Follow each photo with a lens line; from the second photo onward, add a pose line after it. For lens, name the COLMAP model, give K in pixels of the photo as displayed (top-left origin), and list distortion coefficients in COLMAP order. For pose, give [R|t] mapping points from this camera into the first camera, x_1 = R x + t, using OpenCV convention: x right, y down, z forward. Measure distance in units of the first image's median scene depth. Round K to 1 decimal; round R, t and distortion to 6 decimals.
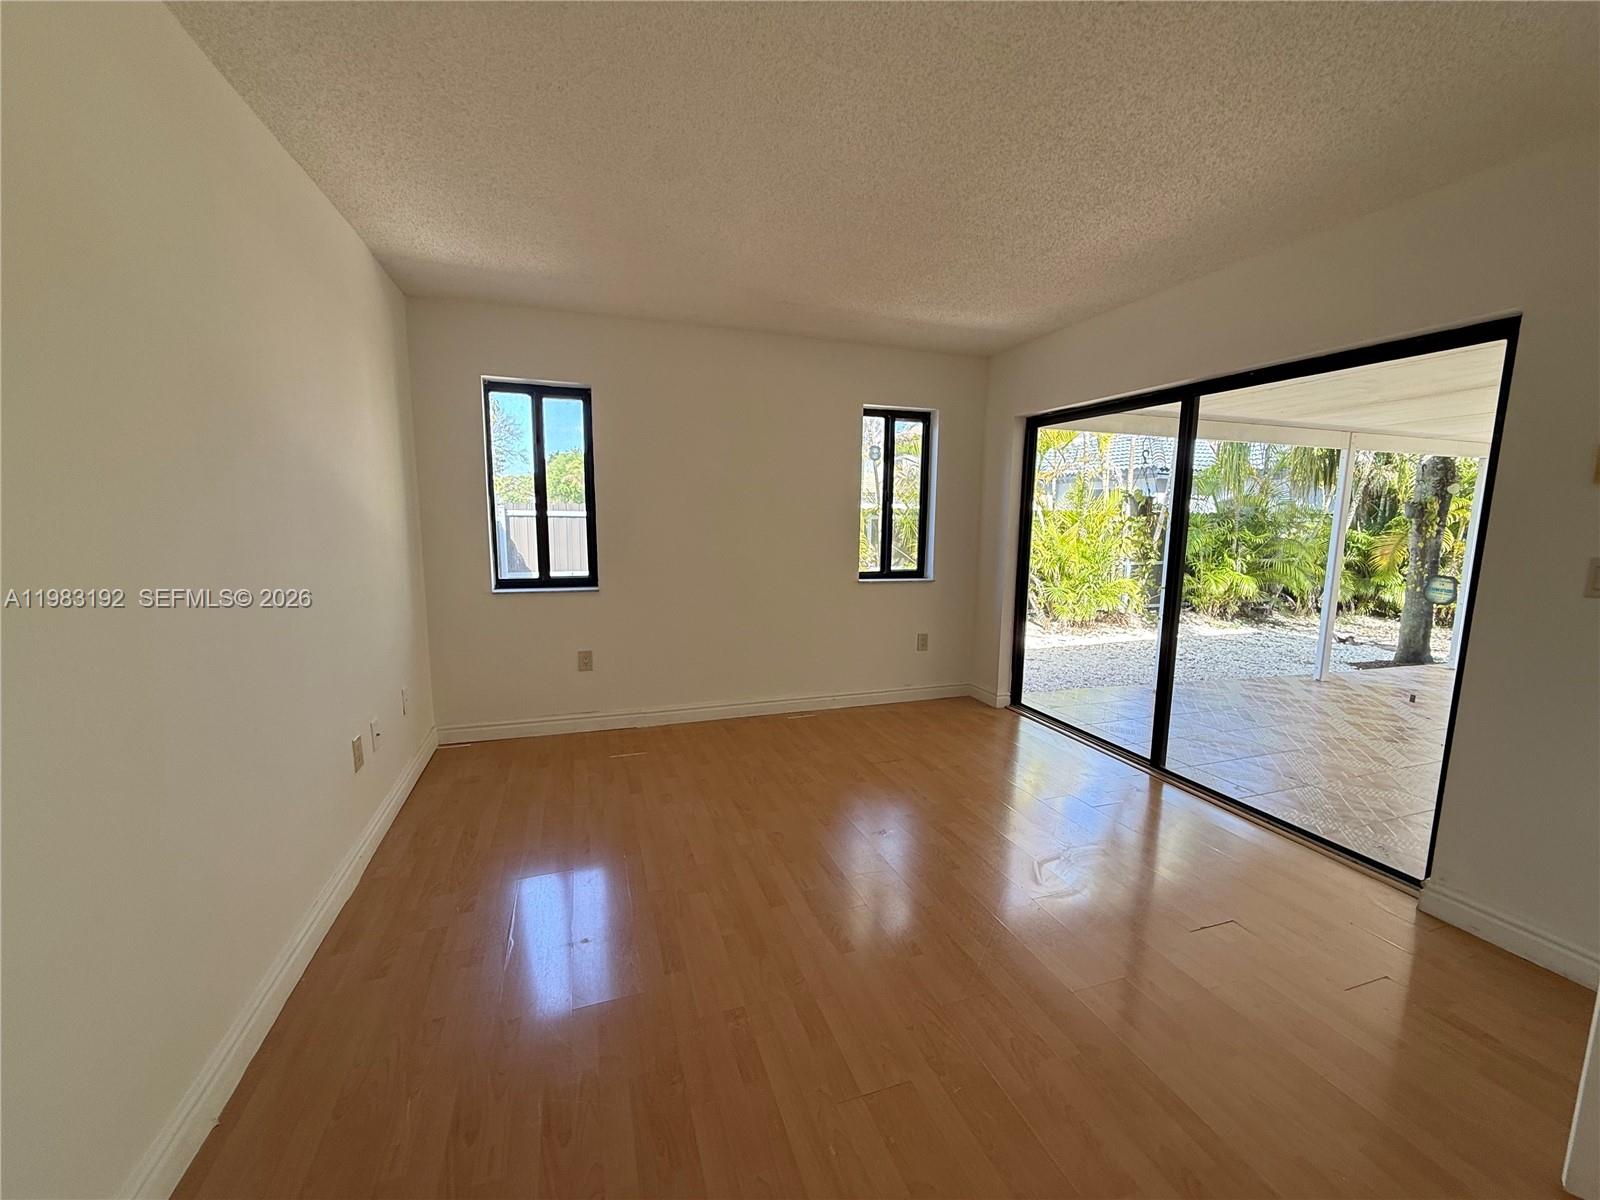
lens RADIAL K [[634.8, 0, 796.1], [0, 634.8, 601.7], [0, 0, 1]] dist [0.002090, -0.000045]
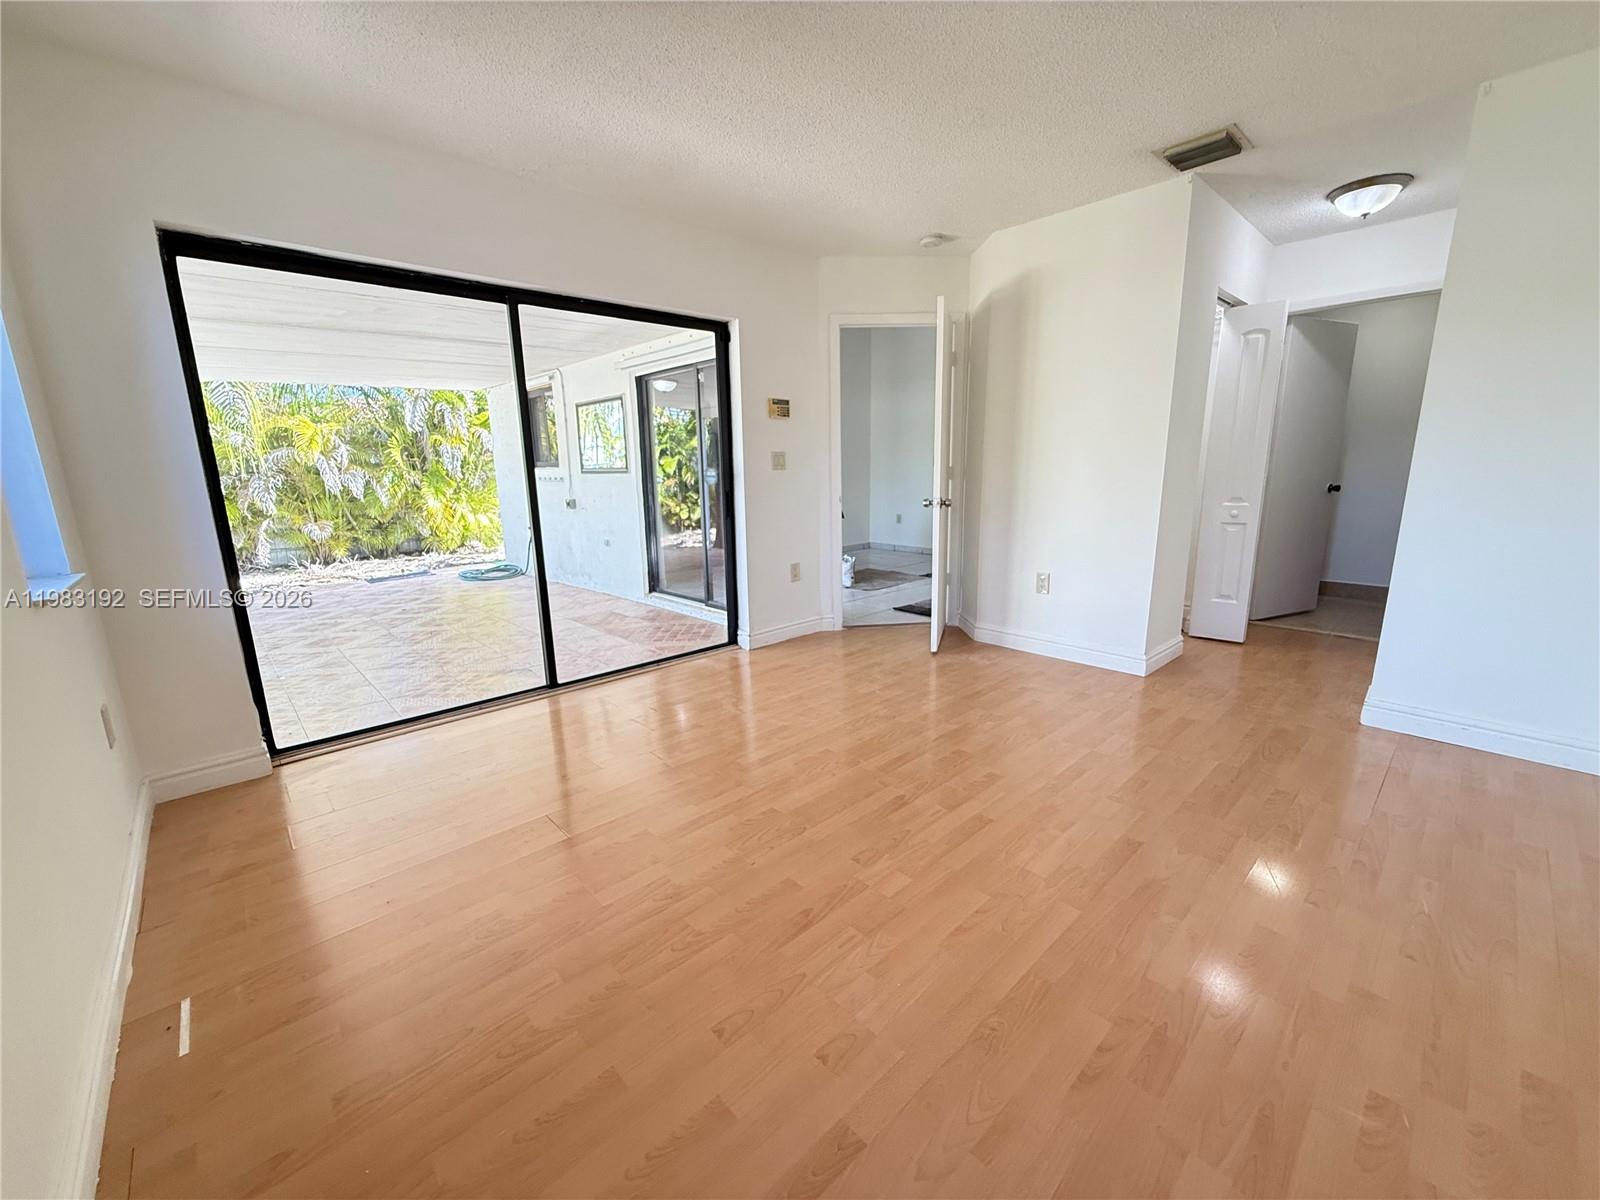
lens RADIAL K [[634.8, 0, 796.1], [0, 634.8, 601.7], [0, 0, 1]] dist [0.002090, -0.000045]
pose [[-0.407752, -0.192563, 0.892557, -0.362101], [0.137853, 0.953323, 0.268649, -0.066552], [-0.902627, 0.232583, -0.362174, 0.786815]]
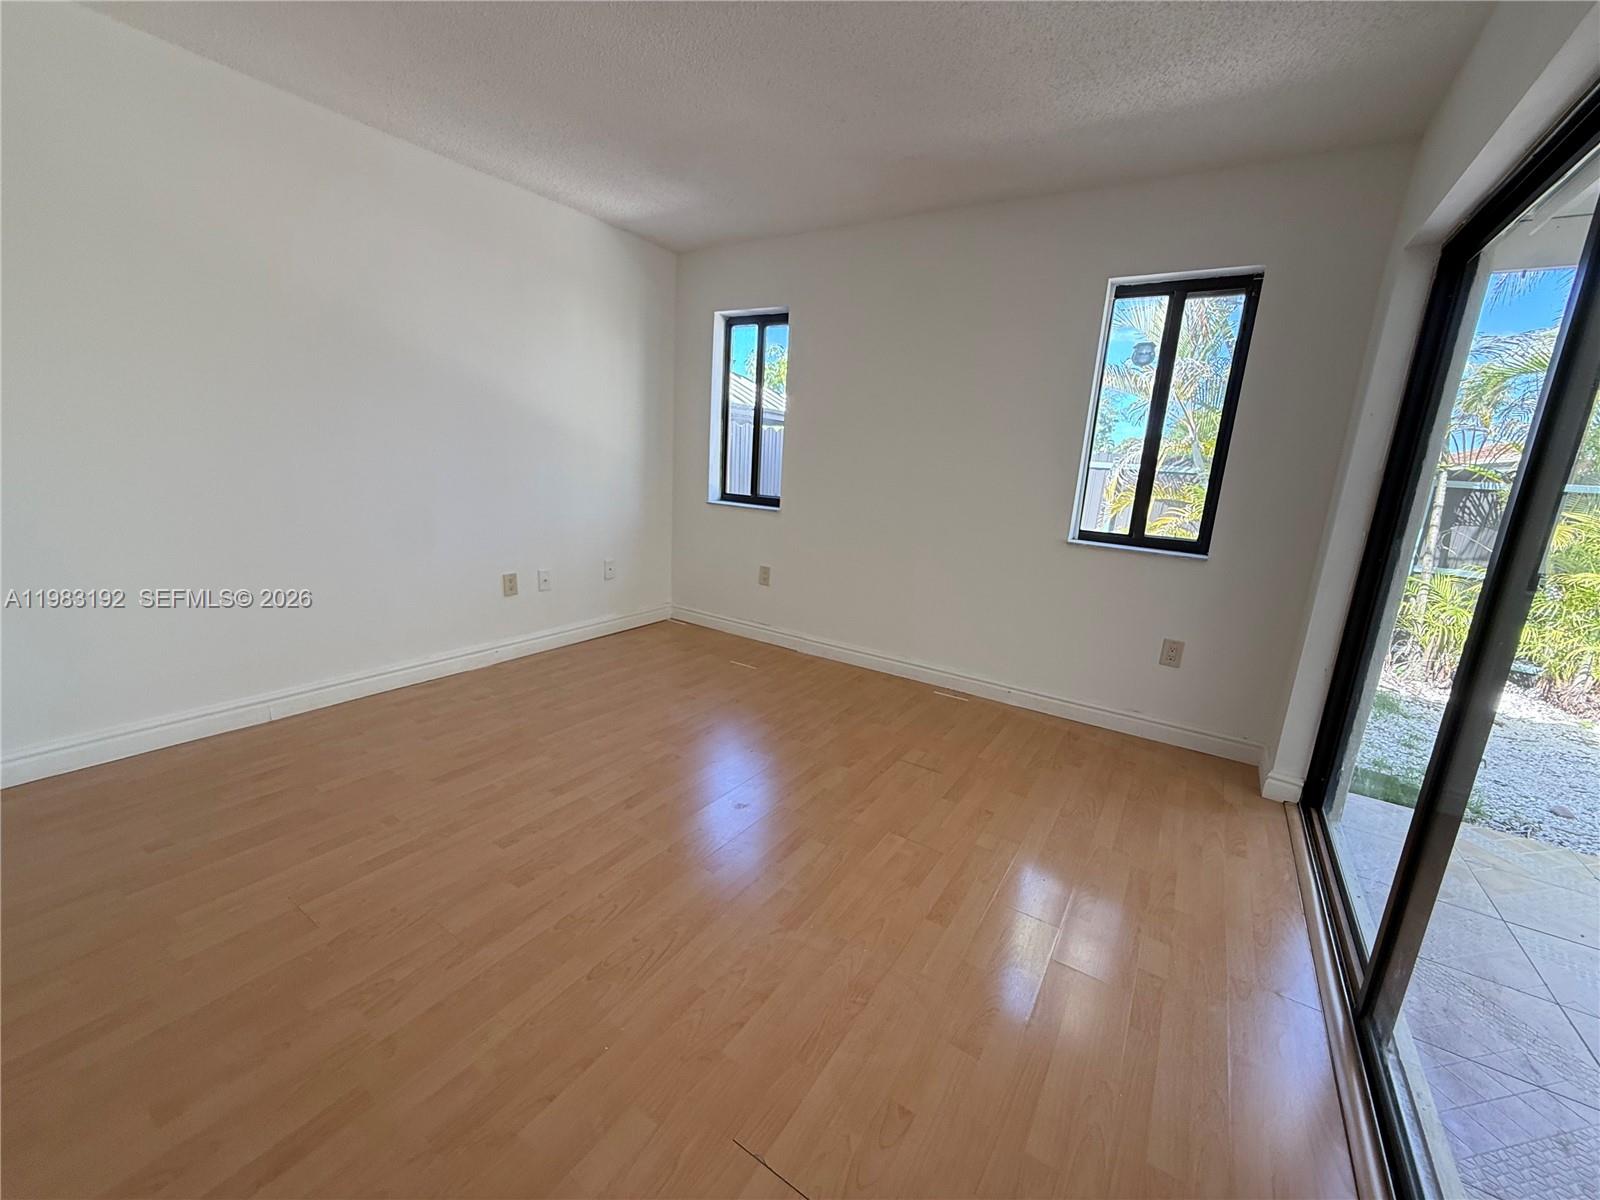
lens RADIAL K [[657.5, 0, 800.0], [0, 657.5, 600.0], [0, 0, 1]] dist [0.030394, -0.000028]
pose [[0.615248, 0.201987, -0.762018, 0.512901], [-0.153393, 0.978817, 0.135605, -0.024855], [0.773266, 0.033458, 0.633199, 0.312050]]
